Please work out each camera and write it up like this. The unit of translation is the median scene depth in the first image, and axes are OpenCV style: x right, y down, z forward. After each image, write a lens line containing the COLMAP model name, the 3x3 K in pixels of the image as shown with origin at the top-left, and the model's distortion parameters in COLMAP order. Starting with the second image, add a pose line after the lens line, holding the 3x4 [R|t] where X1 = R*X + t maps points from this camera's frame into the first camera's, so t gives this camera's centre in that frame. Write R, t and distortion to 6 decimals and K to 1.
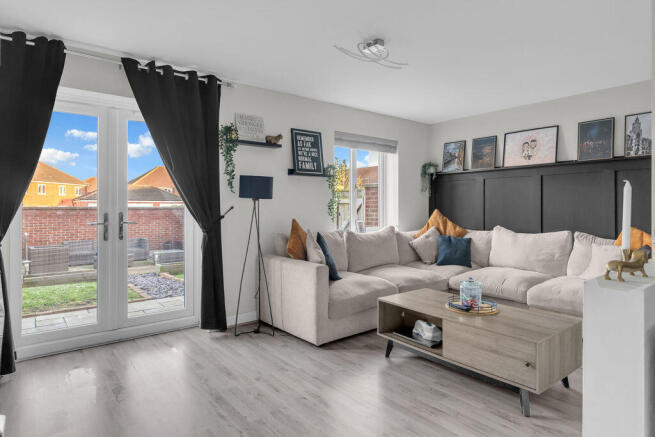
lens RADIAL K [[379.8, 0, 327.4], [0, 379.8, 207.0], [0, 0, 1]] dist [0.000787, 0.000662]
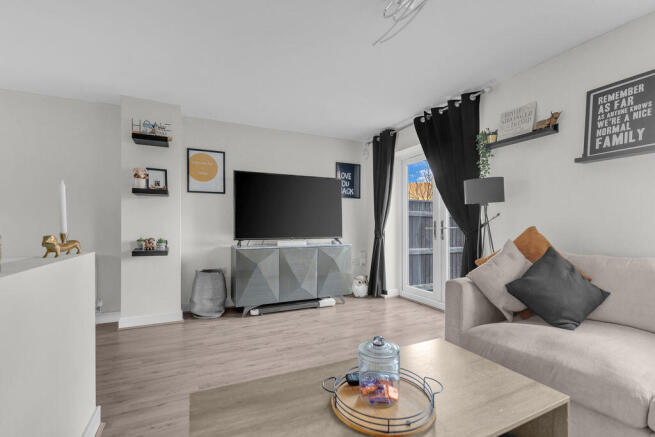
lens RADIAL K [[295.3, 0, 328.7], [0, 295.3, 222.6], [0, 0, 1]] dist [-0.000803, -0.000244]
pose [[-0.226857, -0.006112, -0.973909, 0.510712], [0.002116, 0.999975, -0.006769, 0.023433], [0.973926, -0.003596, -0.226839, 0.680174]]
